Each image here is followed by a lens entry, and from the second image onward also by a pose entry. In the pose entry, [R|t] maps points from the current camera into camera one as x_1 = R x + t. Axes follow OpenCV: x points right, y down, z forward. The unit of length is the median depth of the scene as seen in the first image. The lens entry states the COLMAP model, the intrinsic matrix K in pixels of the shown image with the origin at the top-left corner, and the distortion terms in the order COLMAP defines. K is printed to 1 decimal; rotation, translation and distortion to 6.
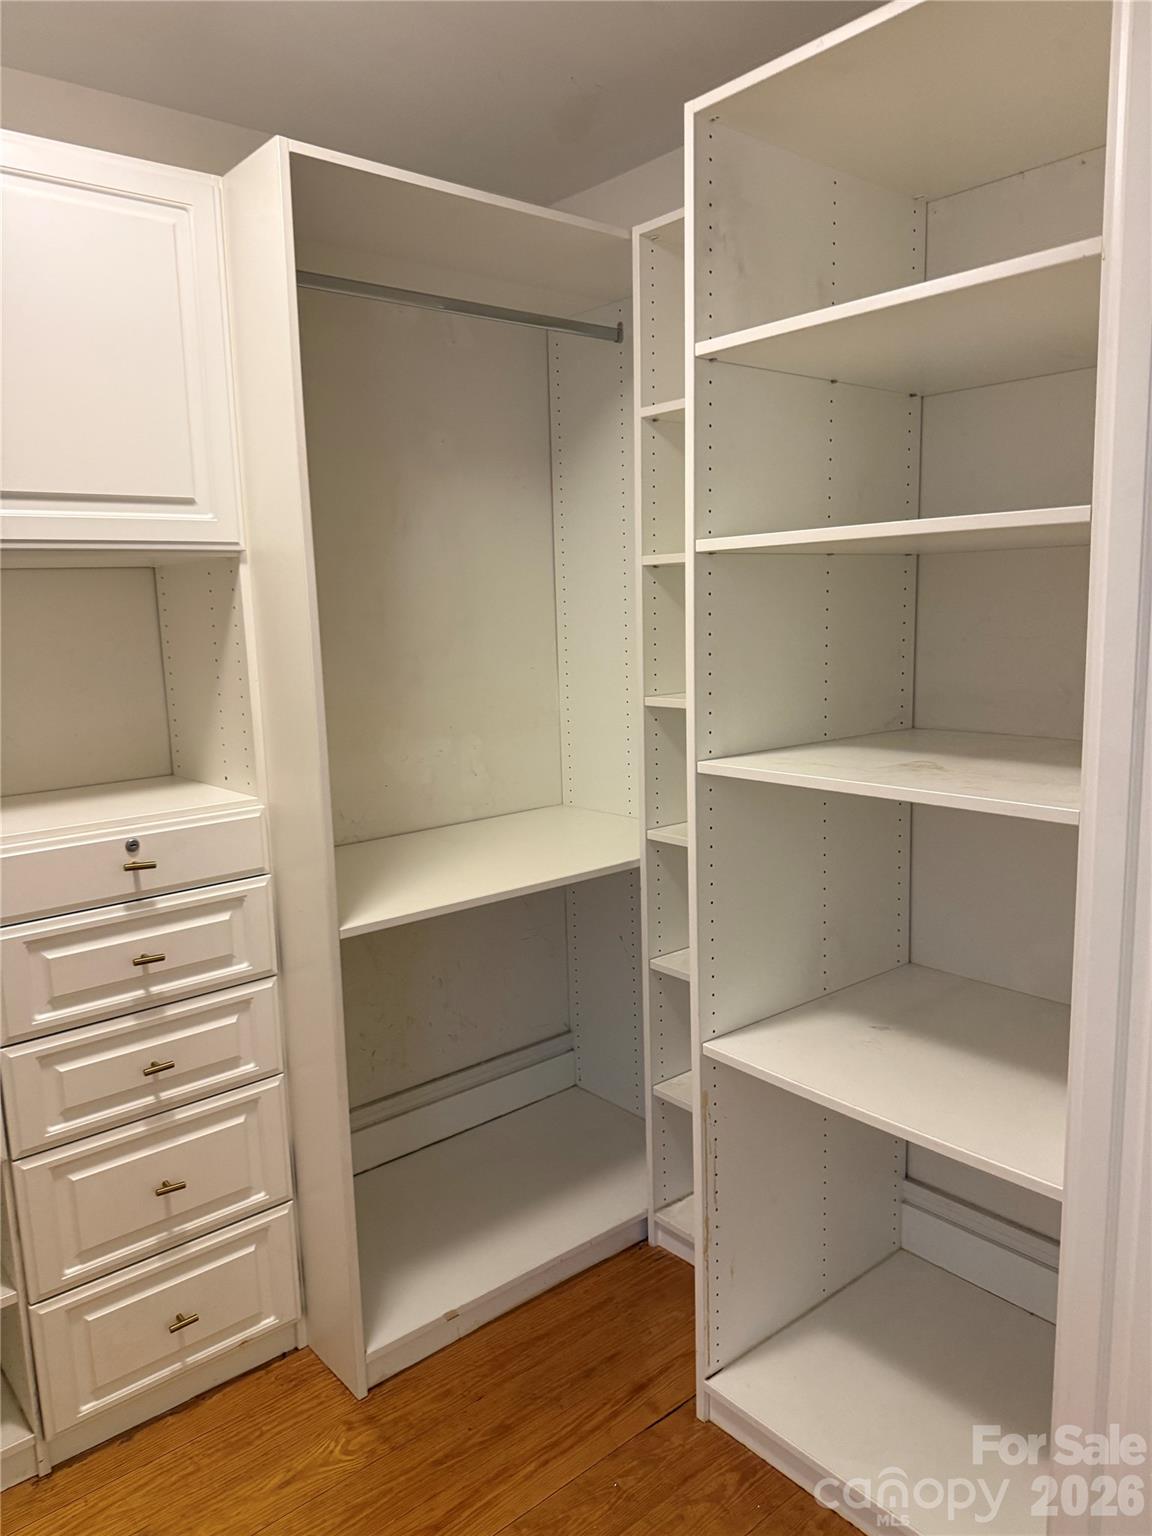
lens RADIAL K [[1111.9, 0, 572.3], [0, 1111.9, 760.7], [0, 0, 1]] dist [0.062254, -0.067752]
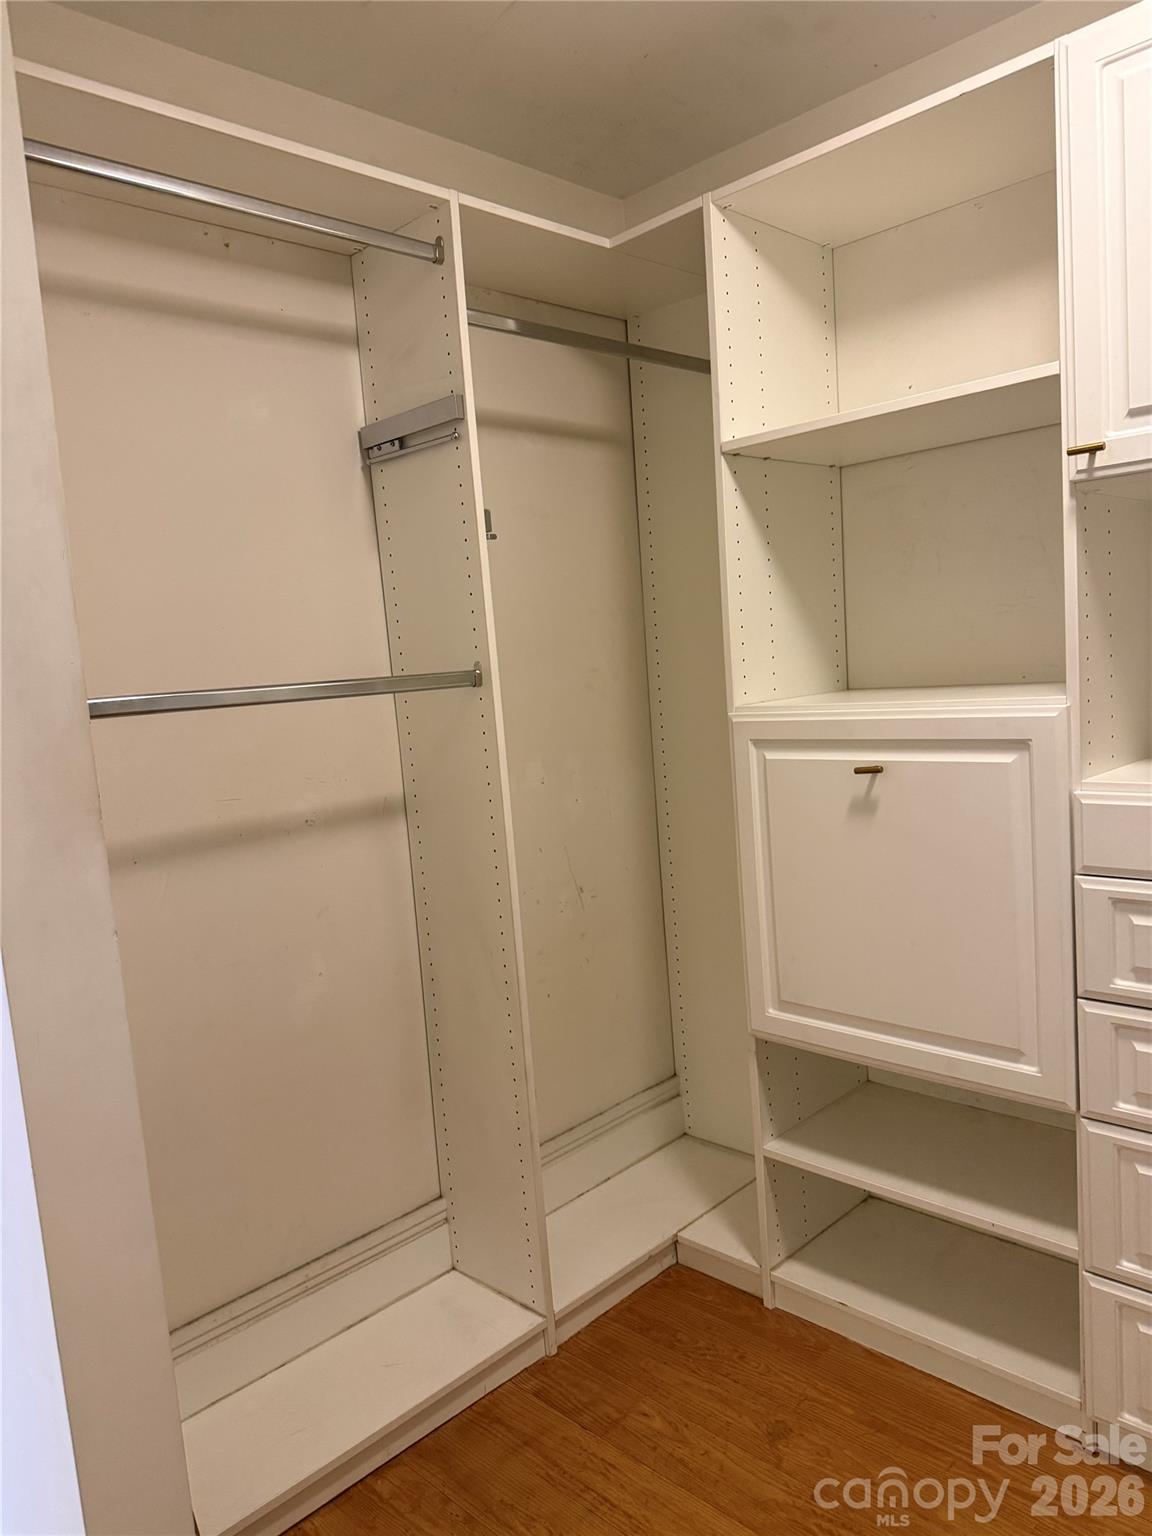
lens RADIAL K [[1111.9, 0, 576.4], [0, 1111.9, 769.5], [0, 0, 1]] dist [0.062254, -0.067752]
pose [[0.064397, 0.134696, -0.988792, 0.367454], [-0.083982, 0.988065, 0.129127, -0.026118], [0.994384, 0.074725, 0.074940, 0.441132]]
